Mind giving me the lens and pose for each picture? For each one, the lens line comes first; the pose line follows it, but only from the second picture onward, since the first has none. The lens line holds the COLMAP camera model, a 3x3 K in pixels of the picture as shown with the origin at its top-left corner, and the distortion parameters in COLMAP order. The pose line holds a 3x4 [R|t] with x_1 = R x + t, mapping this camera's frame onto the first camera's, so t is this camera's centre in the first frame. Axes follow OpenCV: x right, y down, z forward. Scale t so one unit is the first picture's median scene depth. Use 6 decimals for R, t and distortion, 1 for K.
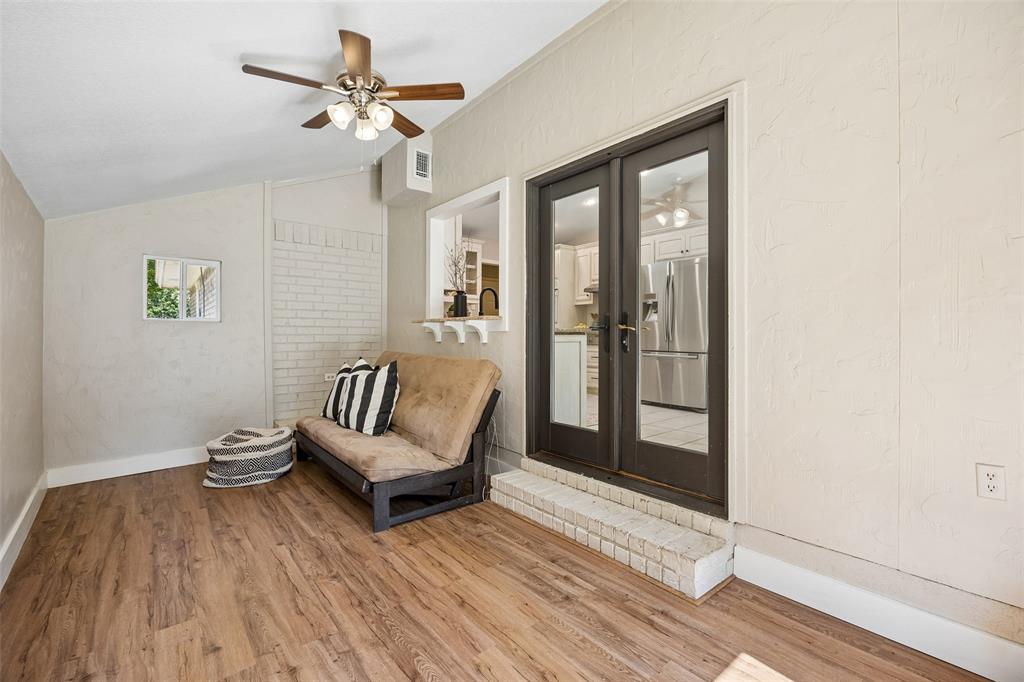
lens RADIAL K [[440.5, 0, 512.5], [0, 440.5, 337.1], [0, 0, 1]] dist [-0.004230, -0.000305]
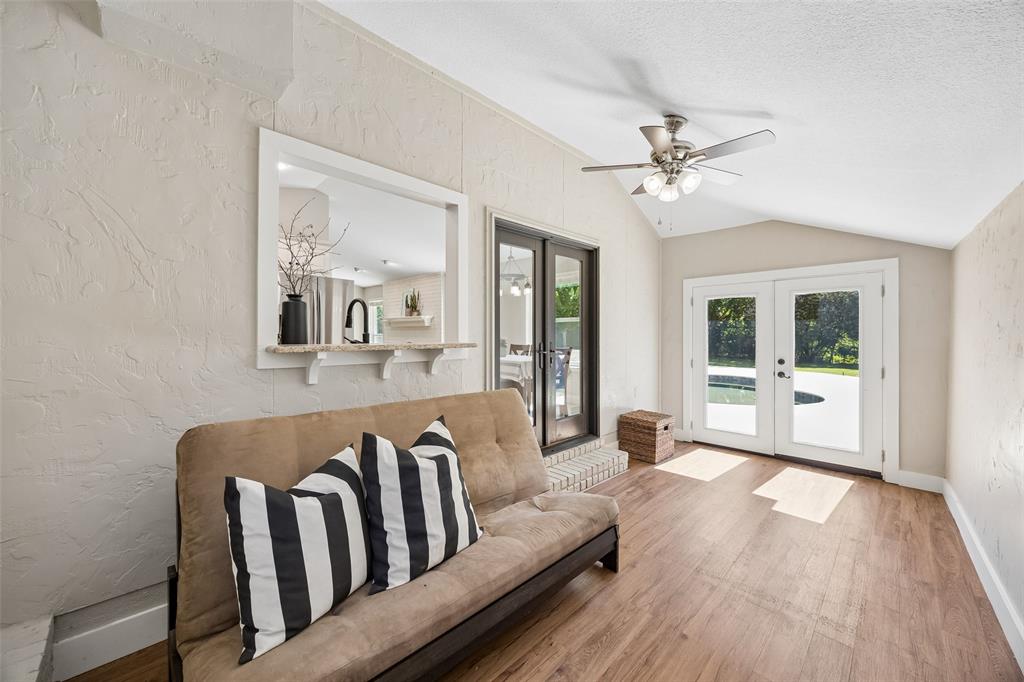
lens RADIAL K [[395.7, 0, 513.5], [0, 395.7, 335.8], [0, 0, 1]] dist [0.001922, -0.000023]
pose [[-0.093542, -0.012619, 0.995535, -0.975931], [0.007240, 0.999885, 0.013355, -0.080486], [-0.995589, 0.008457, -0.093440, 1.098366]]
